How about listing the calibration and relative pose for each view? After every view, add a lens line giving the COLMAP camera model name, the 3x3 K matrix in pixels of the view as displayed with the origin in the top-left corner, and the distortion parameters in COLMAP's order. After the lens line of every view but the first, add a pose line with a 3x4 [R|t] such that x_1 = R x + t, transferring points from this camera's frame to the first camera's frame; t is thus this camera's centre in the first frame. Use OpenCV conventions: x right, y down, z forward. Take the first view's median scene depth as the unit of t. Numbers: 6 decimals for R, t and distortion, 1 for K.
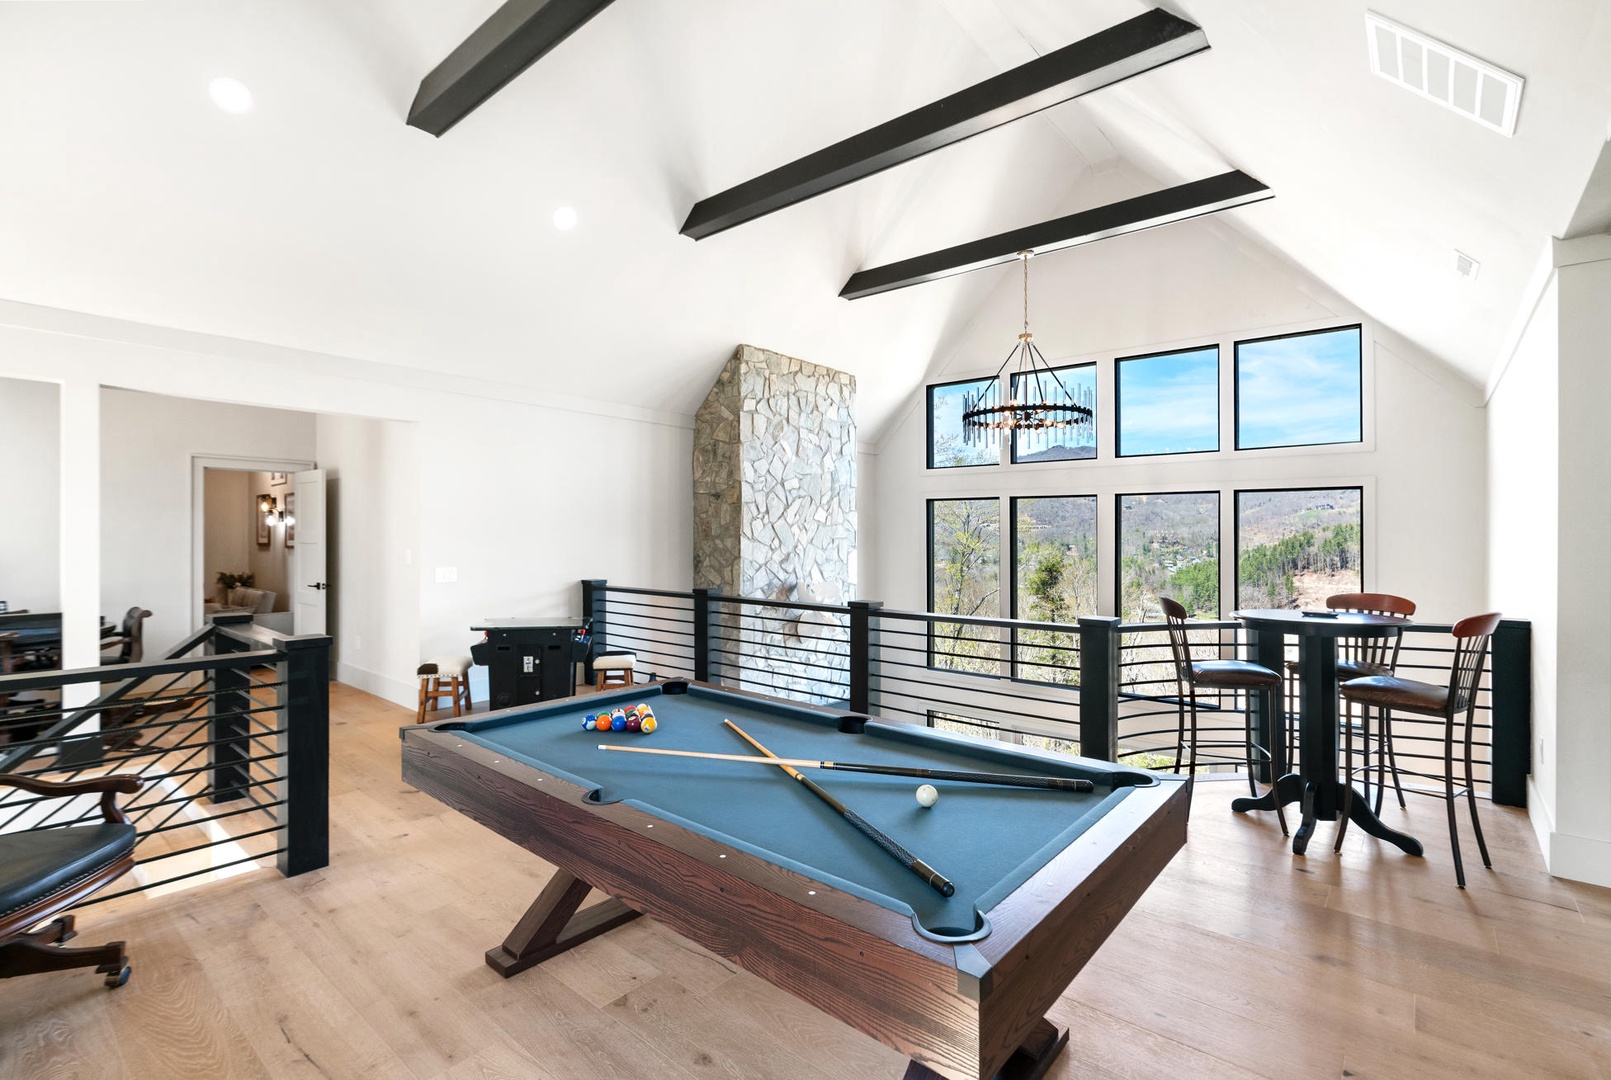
lens RADIAL K [[737.5, 0, 812.9], [0, 737.5, 538.2], [0, 0, 1]] dist [-0.011233, 0.002840]
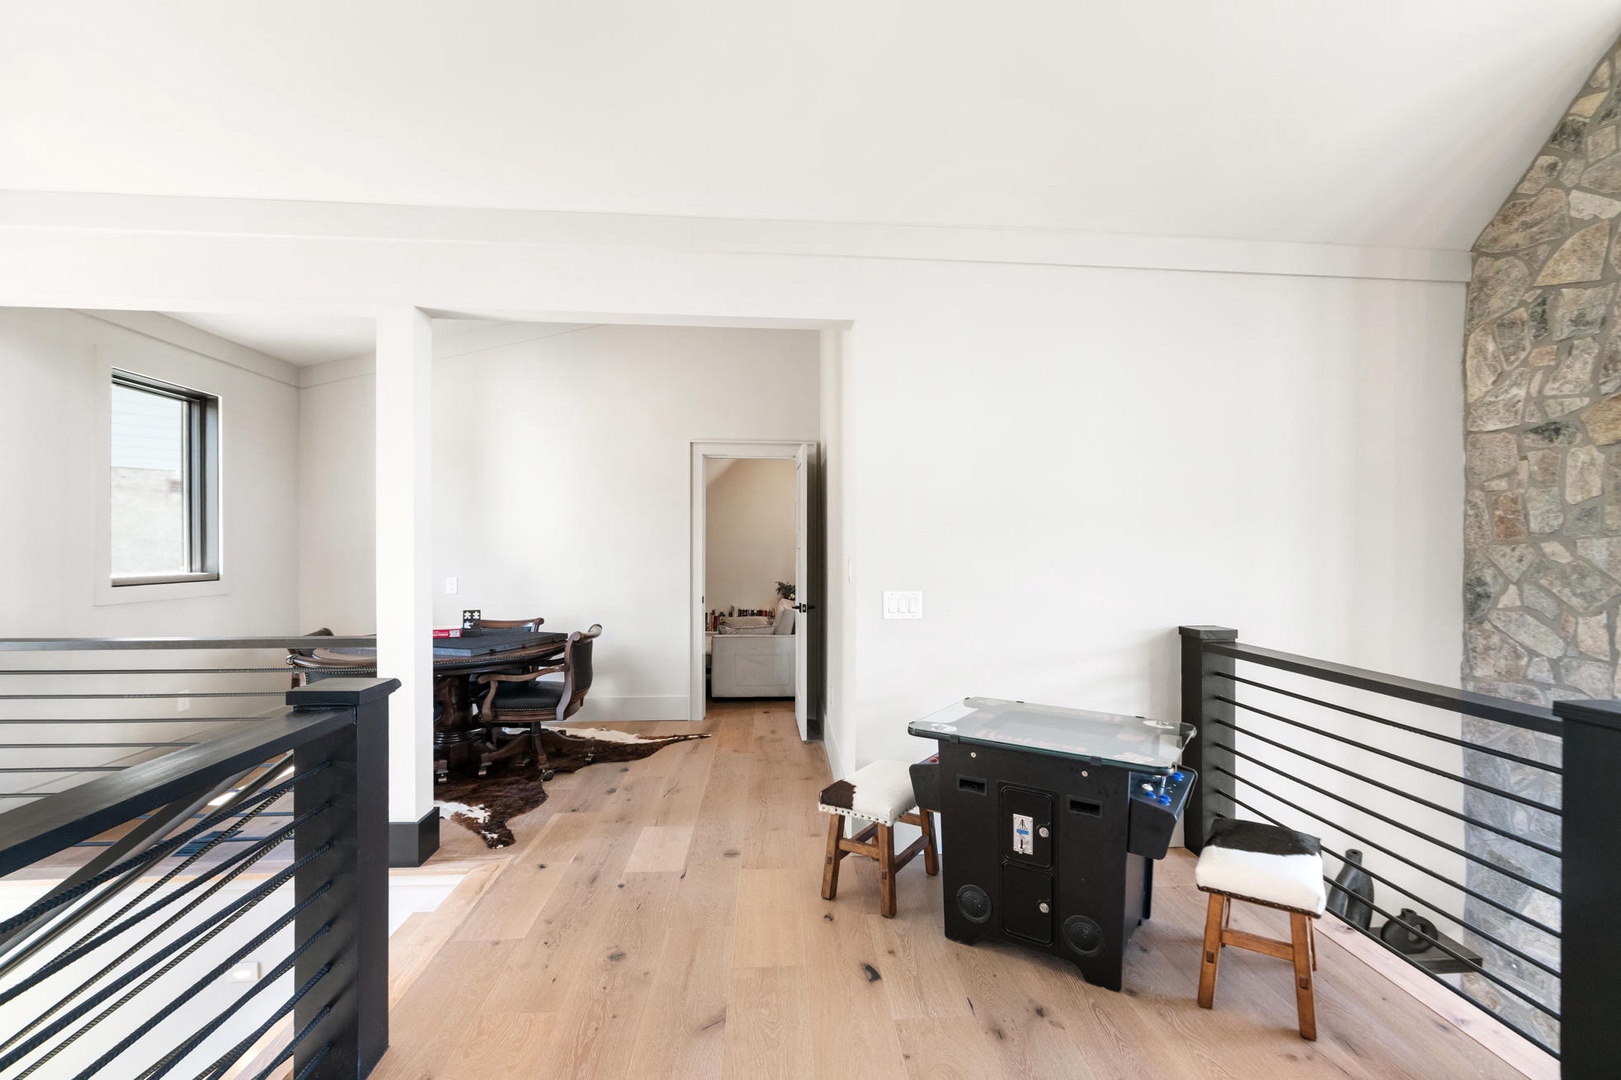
lens RADIAL K [[742.1, 0, 824.4], [0, 742.1, 550.0], [0, 0, 1]] dist [-0.011233, 0.002840]
pose [[0.702044, 0.004842, -0.712117, -0.137640], [-0.006868, 0.999976, 0.000029, 0.009627], [0.712101, 0.004871, 0.702061, 0.510448]]
